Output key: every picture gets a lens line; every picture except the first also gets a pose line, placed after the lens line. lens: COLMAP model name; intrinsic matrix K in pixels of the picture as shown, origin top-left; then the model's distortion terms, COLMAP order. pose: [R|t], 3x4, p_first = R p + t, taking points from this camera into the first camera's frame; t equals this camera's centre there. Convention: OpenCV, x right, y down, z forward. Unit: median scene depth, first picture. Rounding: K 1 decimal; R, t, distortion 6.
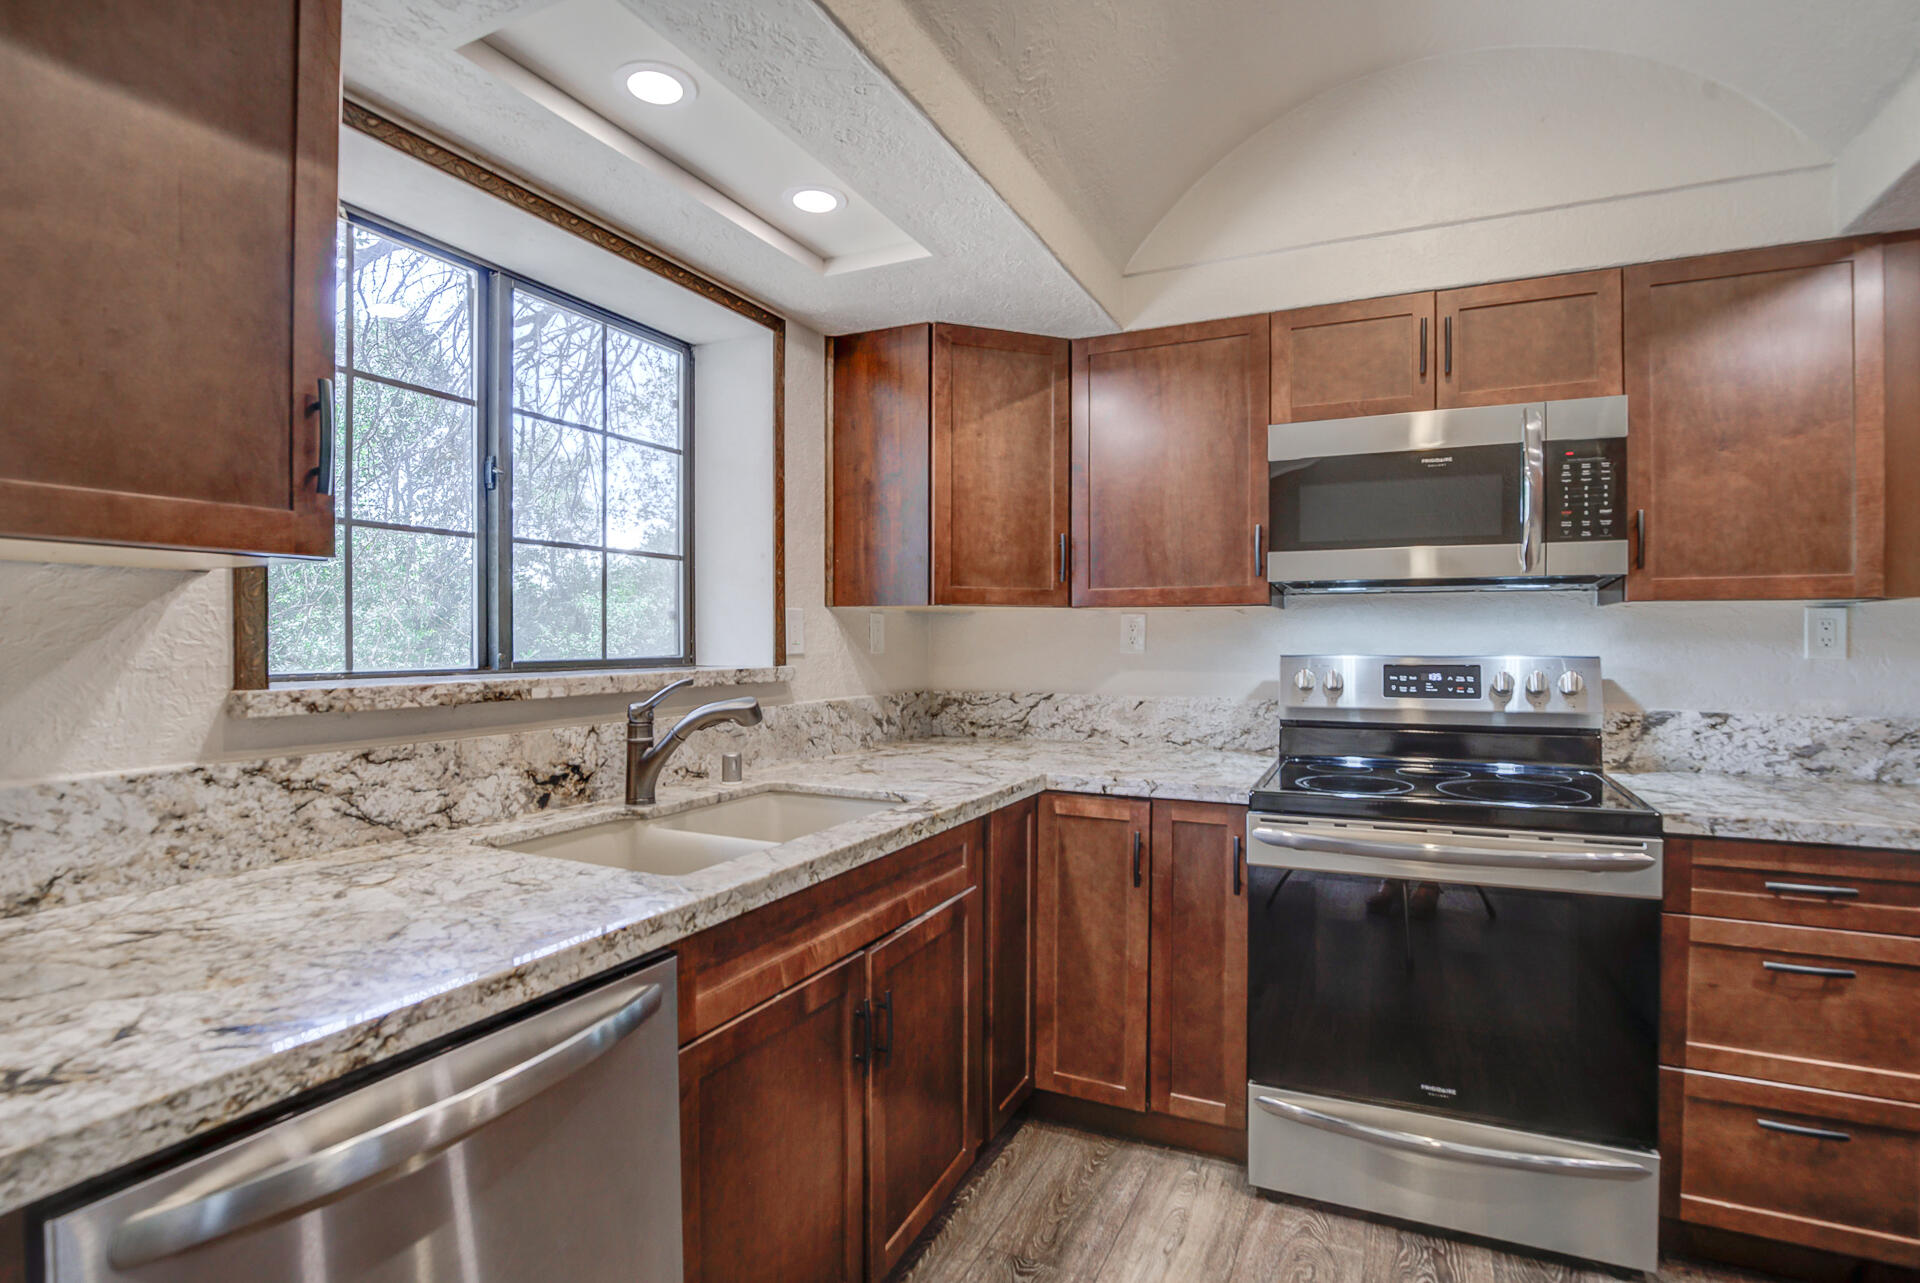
lens RADIAL K [[916.8, 0, 1056.5], [0, 916.8, 634.5], [0, 0, 1]] dist [-0.023445, 0.000284]
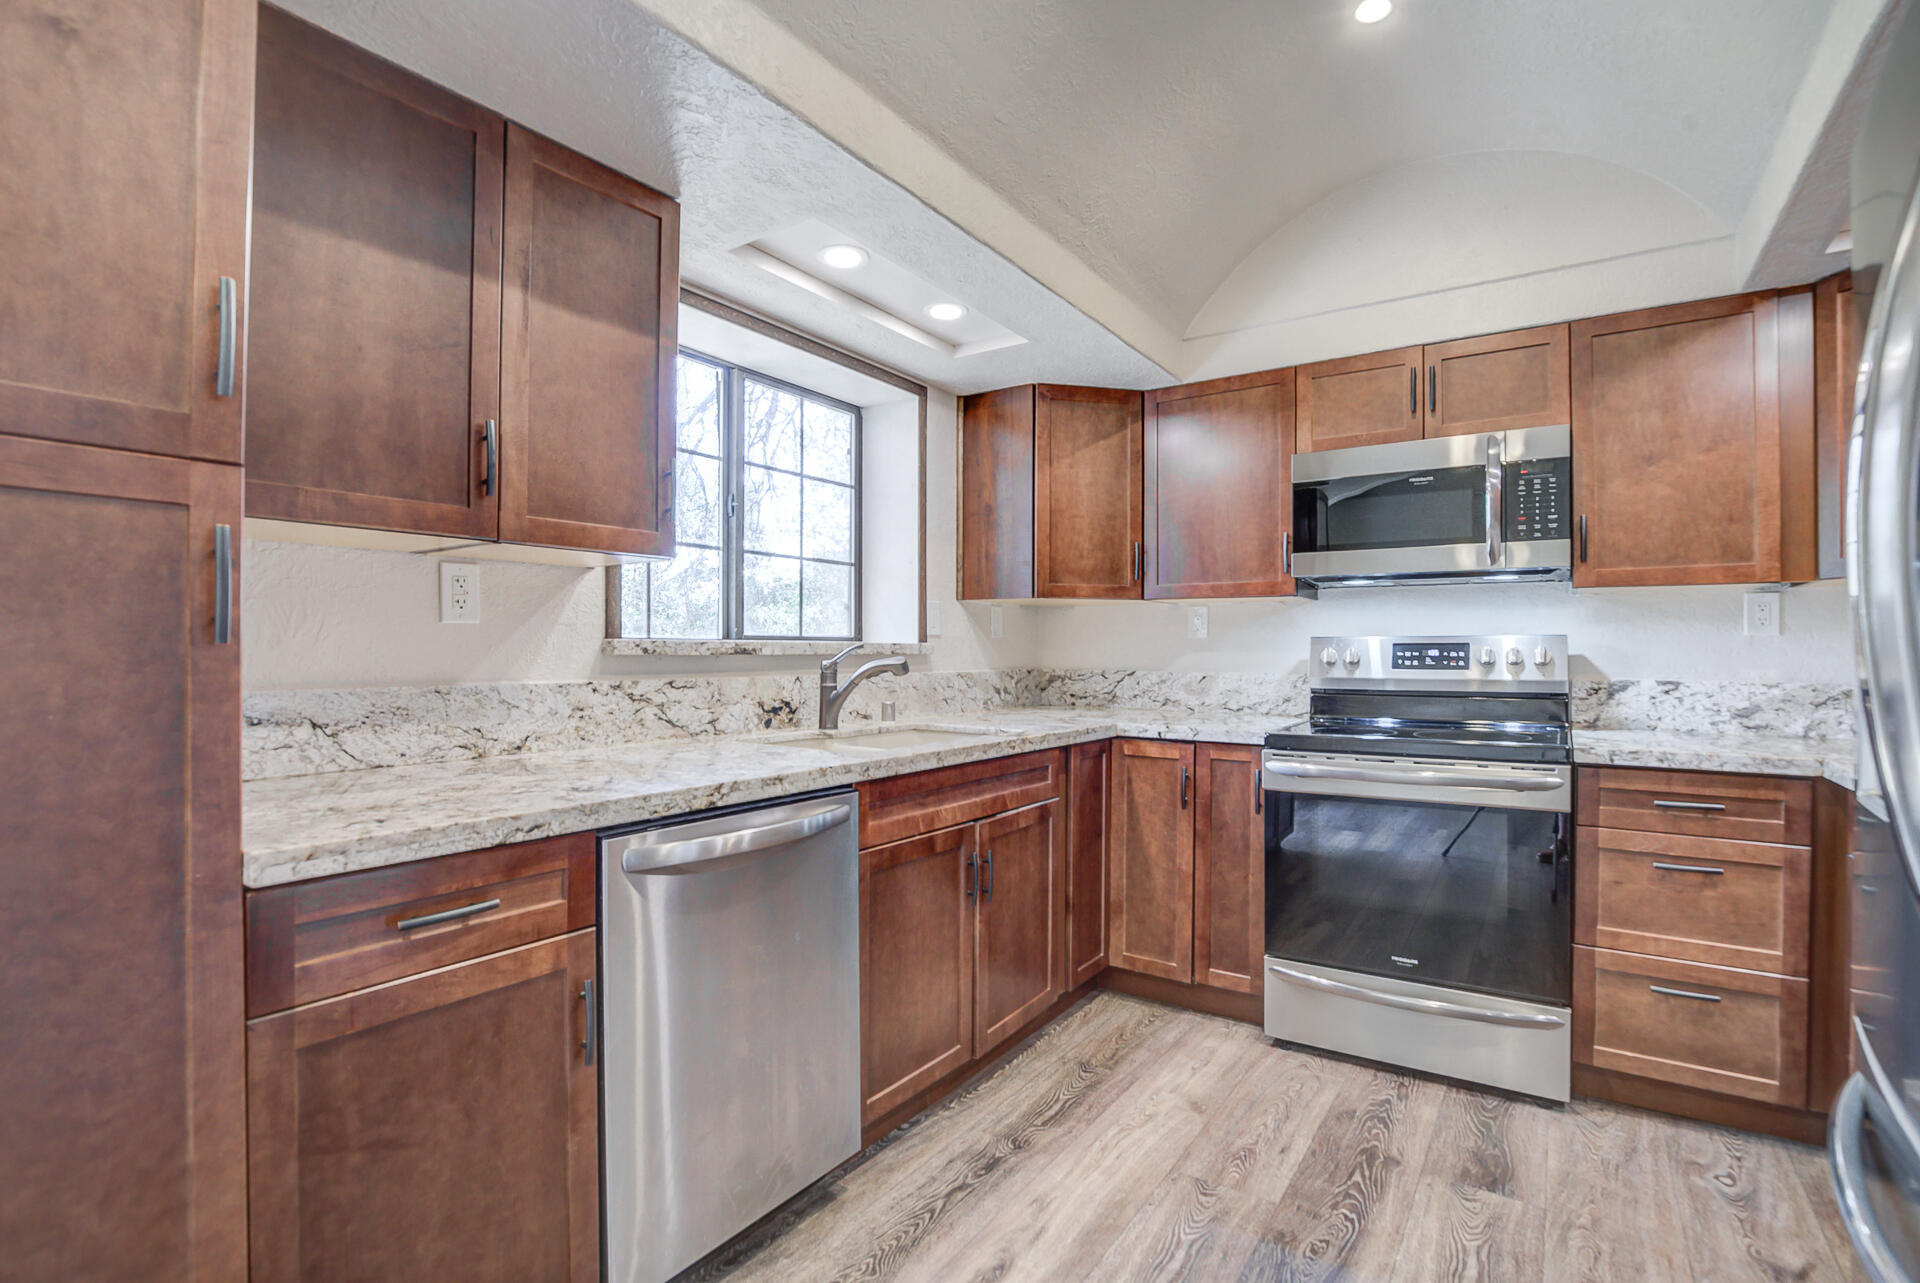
lens RADIAL K [[916.8, 0, 1056.5], [0, 916.8, 634.5], [0, 0, 1]] dist [-0.023445, 0.000284]
pose [[0.987934, -0.000328, -0.154876, 0.120260], [-0.002173, 0.999870, -0.015983, 0.050622], [0.154861, 0.016126, 0.987805, -0.359027]]
